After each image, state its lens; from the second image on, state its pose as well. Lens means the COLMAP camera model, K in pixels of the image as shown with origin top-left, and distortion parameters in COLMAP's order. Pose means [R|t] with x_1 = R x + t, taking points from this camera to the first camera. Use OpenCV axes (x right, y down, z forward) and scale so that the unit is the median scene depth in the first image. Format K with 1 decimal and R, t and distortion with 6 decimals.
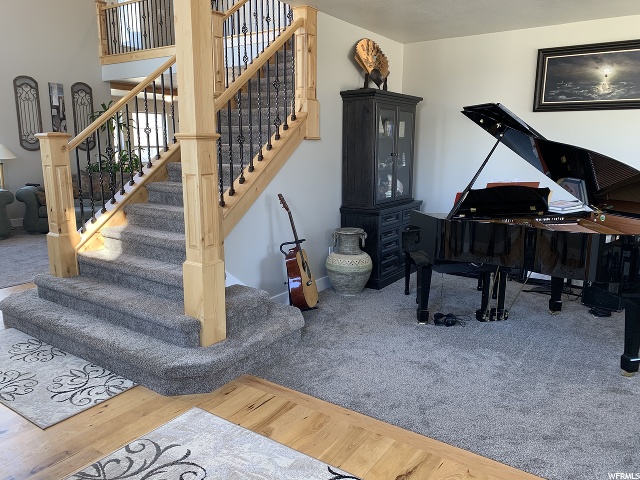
lens RADIAL K [[485.5, 0, 320.0], [0, 485.5, 240.0], [0, 0, 1]] dist [0.057818, -0.048778]
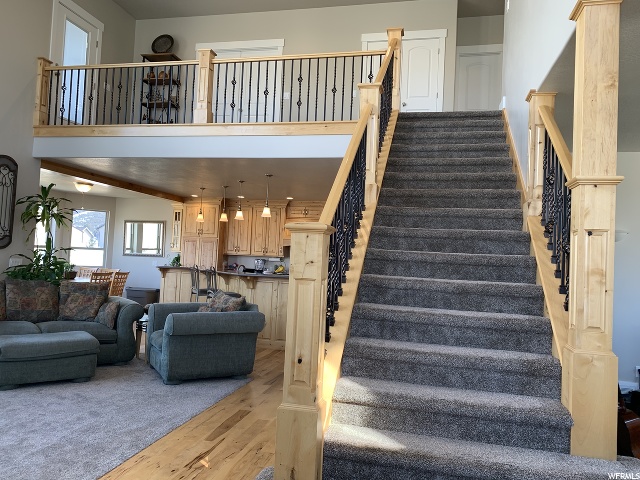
lens RADIAL K [[507.4, 0, 320.0], [0, 507.4, 240.0], [0, 0, 1]] dist [-0.005563, -0.000422]
pose [[0.926510, 0.051710, 0.372699, -0.719530], [0.029548, 0.977454, -0.209070, -0.070803], [-0.375107, 0.204718, 0.904094, 0.407246]]
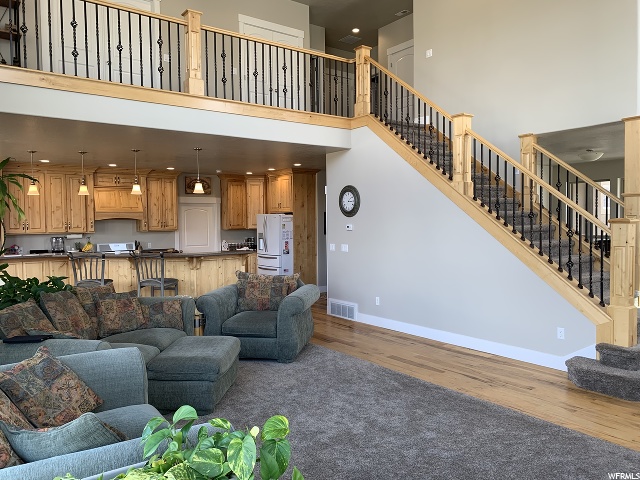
lens RADIAL K [[488.3, 0, 320.0], [0, 488.3, 240.0], [0, 0, 1]] dist [0.000719, 0.005706]
pose [[0.320060, -0.043588, 0.946394, -1.784902], [0.194982, 0.980587, -0.020778, -0.268727], [-0.927116, 0.191180, 0.322345, 1.242513]]
